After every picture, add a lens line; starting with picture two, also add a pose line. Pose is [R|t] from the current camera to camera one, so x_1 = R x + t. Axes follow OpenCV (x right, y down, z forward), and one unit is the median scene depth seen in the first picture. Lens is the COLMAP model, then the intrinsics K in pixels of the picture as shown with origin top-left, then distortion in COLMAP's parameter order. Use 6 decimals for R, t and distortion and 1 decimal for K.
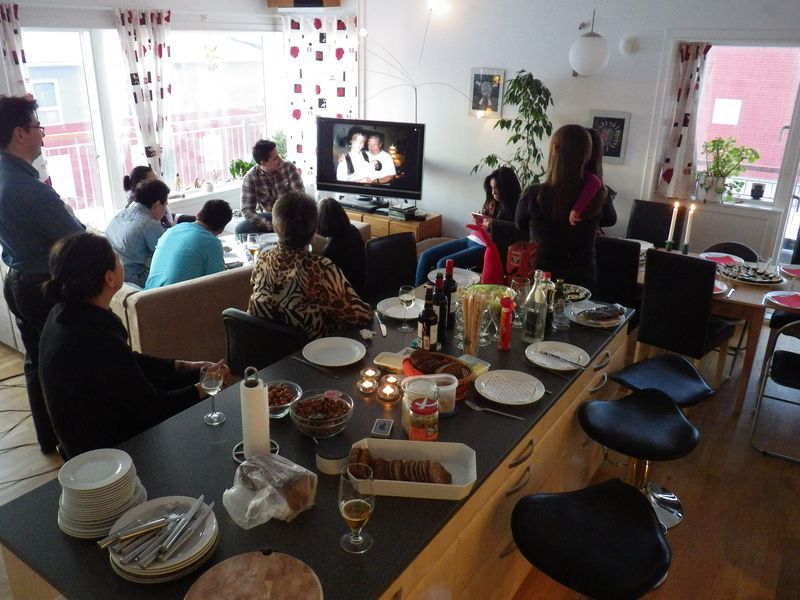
lens RADIAL K [[666.5, 0, 400.0], [0, 666.5, 300.0], [0, 0, 1]] dist [-0.008941, -0.004943]
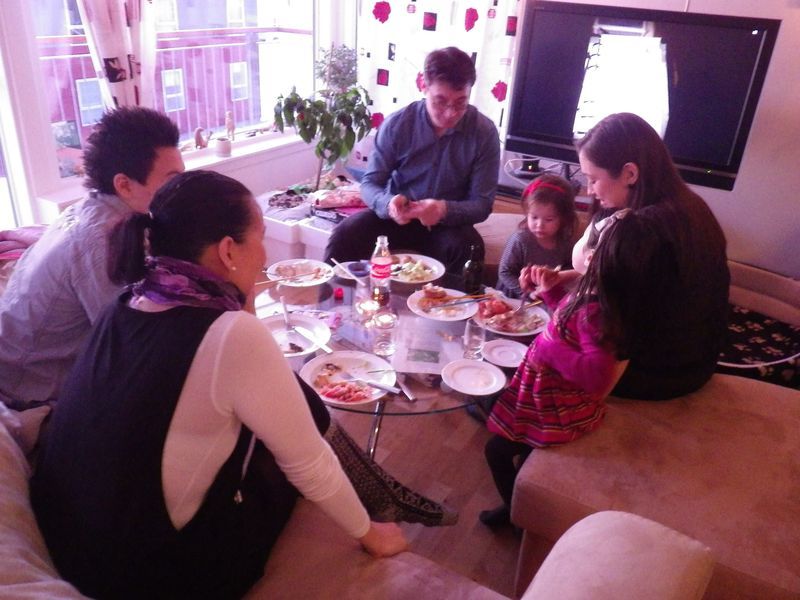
lens RADIAL K [[666.5, 0, 400.0], [0, 666.5, 300.0], [0, 0, 1]] dist [-0.008941, -0.004943]
pose [[0.997309, 0.000345, 0.073318, -0.223408], [-0.006404, 0.996576, 0.082428, -0.111189], [-0.073038, -0.082675, 0.993896, 0.546881]]
